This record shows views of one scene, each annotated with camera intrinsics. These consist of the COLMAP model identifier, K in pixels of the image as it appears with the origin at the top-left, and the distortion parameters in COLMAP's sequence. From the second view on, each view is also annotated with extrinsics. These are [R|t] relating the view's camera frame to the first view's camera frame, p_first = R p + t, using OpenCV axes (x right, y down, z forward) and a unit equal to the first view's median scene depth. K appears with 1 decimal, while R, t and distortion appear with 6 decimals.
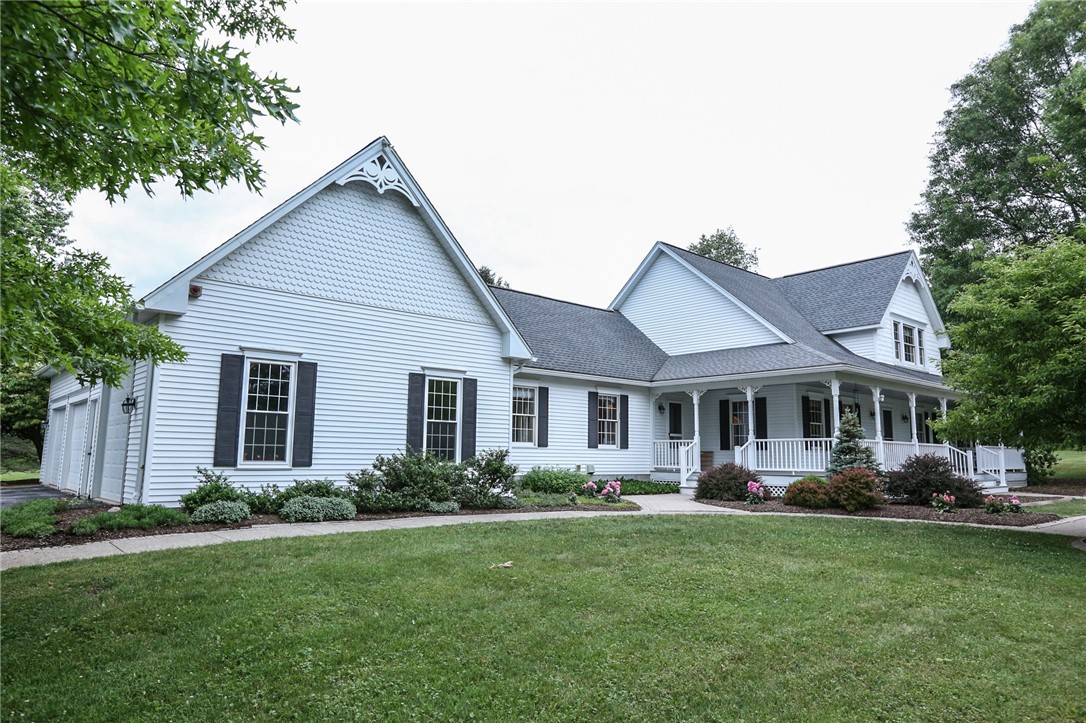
lens RADIAL K [[716.2, 0, 543.0], [0, 716.2, 361.5], [0, 0, 1]] dist [-0.005395, 0.000763]
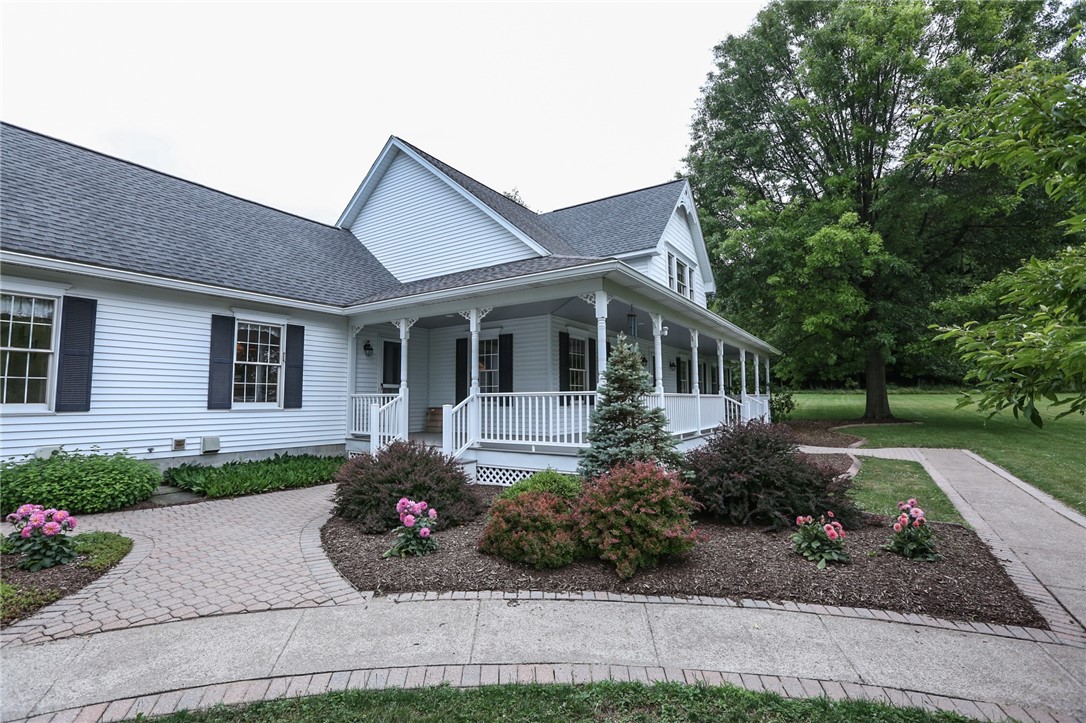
lens RADIAL K [[496.8, 0, 543.0], [0, 496.8, 361.5], [0, 0, 1]] dist [-0.055828, 0.000042]
pose [[0.965431, 0.004320, 0.260623, 0.213633], [-0.019152, 0.998336, 0.054400, 0.050985], [-0.259955, -0.057511, 0.963907, 0.514371]]
